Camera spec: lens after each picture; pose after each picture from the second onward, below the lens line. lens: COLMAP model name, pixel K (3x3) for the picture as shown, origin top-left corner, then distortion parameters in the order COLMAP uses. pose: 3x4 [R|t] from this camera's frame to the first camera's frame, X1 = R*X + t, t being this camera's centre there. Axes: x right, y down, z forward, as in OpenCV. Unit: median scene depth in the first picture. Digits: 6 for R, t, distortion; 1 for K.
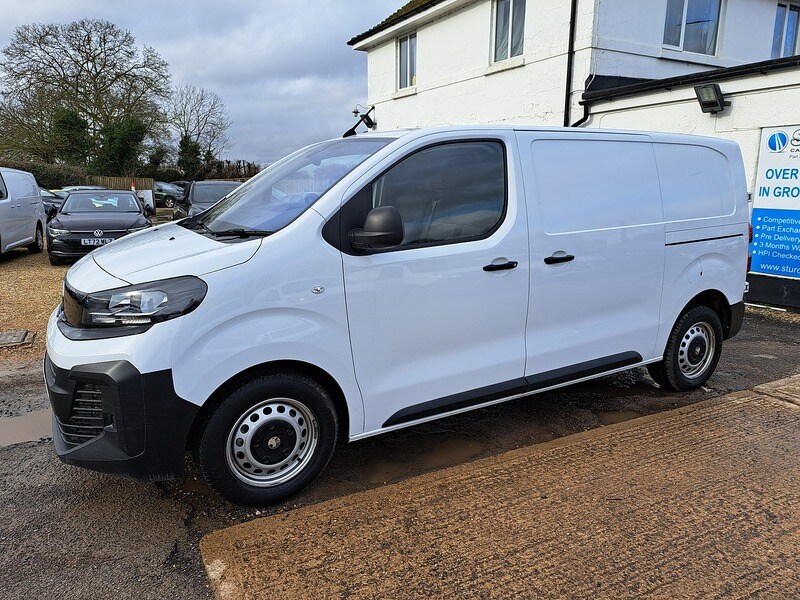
lens RADIAL K [[586.6, 0, 424.0], [0, 586.6, 306.3], [0, 0, 1]] dist [0.045685, -0.038791]
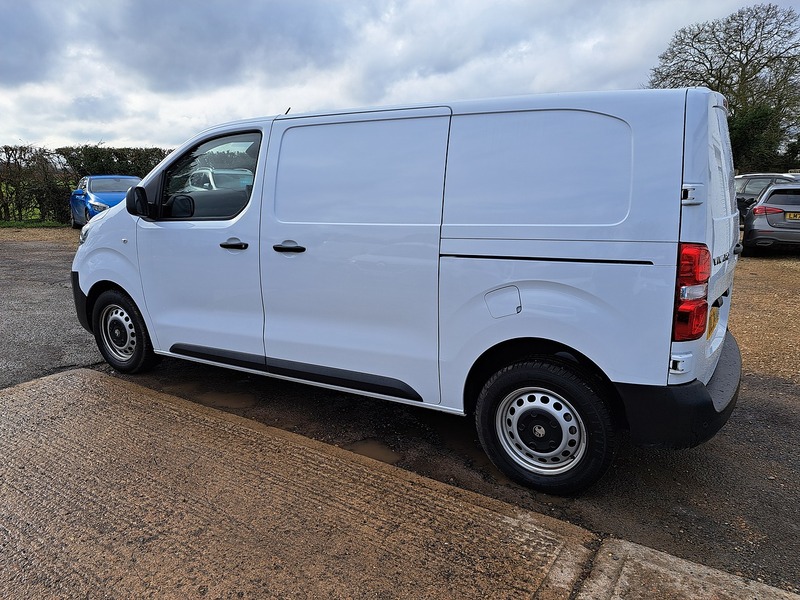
lens RADIAL K [[587.6, 0, 386.7], [0, 587.6, 293.7], [0, 0, 1]] dist [0.050752, -0.036088]
pose [[0.447882, 0.171051, -0.877578, 0.950894], [-0.177420, 0.979013, 0.100274, -0.108546], [0.876313, 0.110789, 0.468831, 0.554880]]
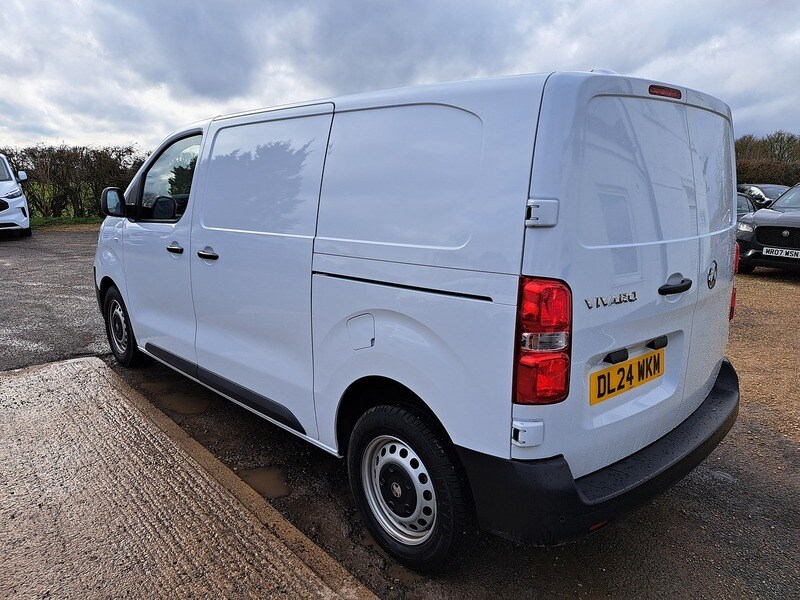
lens RADIAL K [[578.3, 0, 399.0], [0, 578.3, 291.4], [0, 0, 1]] dist [0.038379, -0.003500]
pose [[0.195591, 0.183982, -0.963273, 0.961270], [-0.211665, 0.967013, 0.141718, -0.177614], [0.957571, 0.176172, 0.228082, 0.875811]]
